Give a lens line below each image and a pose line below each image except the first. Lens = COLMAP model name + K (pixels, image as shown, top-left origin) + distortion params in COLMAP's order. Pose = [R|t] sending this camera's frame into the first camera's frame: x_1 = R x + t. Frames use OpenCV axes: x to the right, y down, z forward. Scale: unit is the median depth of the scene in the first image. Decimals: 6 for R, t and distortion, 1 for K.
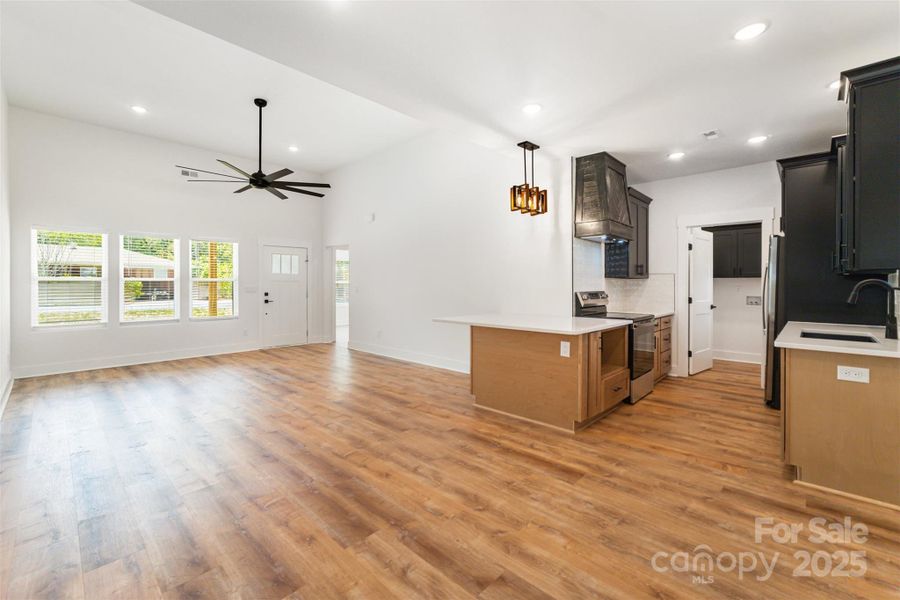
lens RADIAL K [[380.7, 0, 443.9], [0, 380.7, 285.1], [0, 0, 1]] dist [-0.018549, 0.011010]
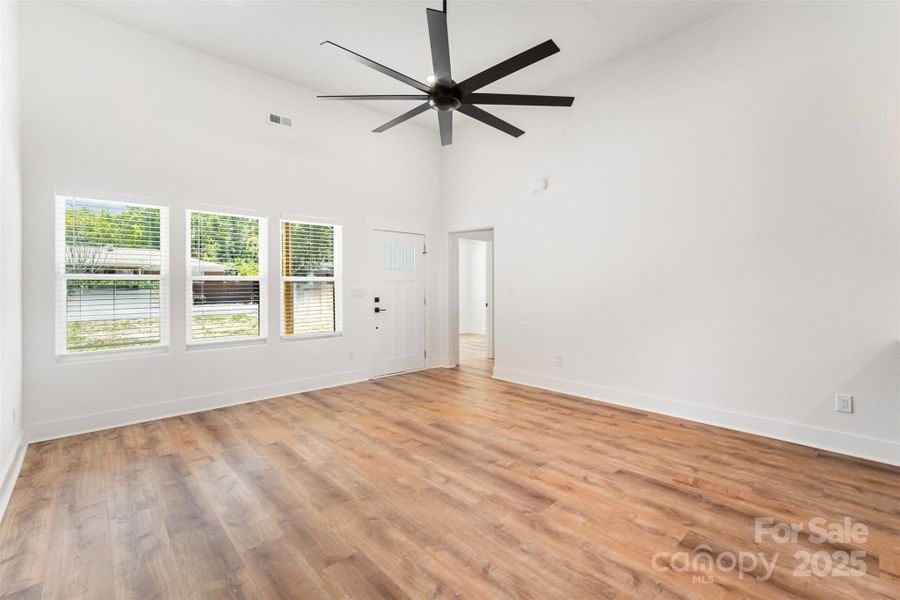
lens RADIAL K [[395.2, 0, 448.1], [0, 395.2, 285.8], [0, 0, 1]] dist [-0.021622, 0.012607]
pose [[0.998108, -0.002142, -0.061442, -0.445999], [0.001876, 0.999989, -0.004380, 0.002960], [0.061451, 0.004257, 0.998101, 0.432892]]
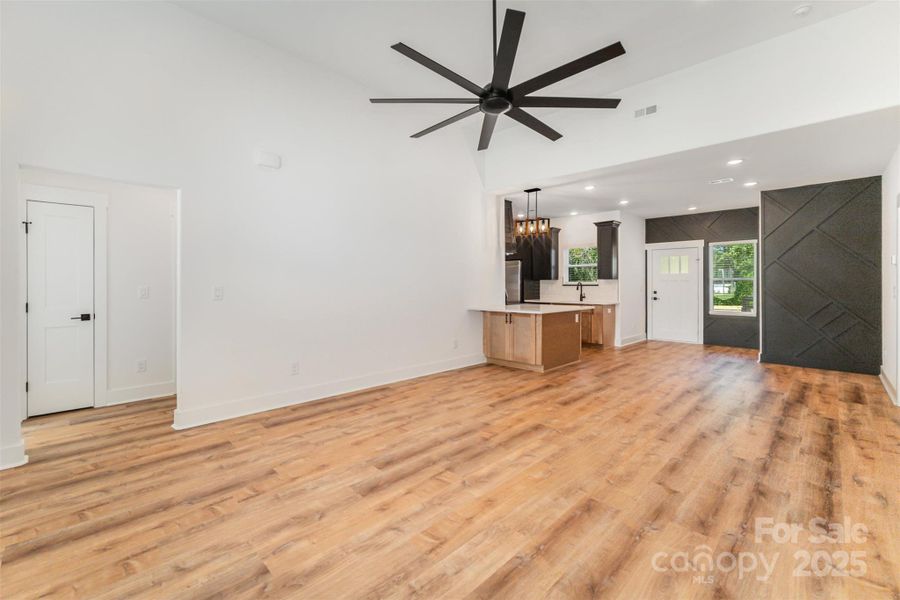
lens RADIAL K [[395.2, 0, 448.1], [0, 395.2, 285.8], [0, 0, 1]] dist [-0.021622, 0.012607]
pose [[0.013681, -0.004214, 0.999898, -1.063558], [0.000742, 0.999991, 0.004205, 0.001499], [-0.999906, 0.000685, 0.013684, 1.059571]]
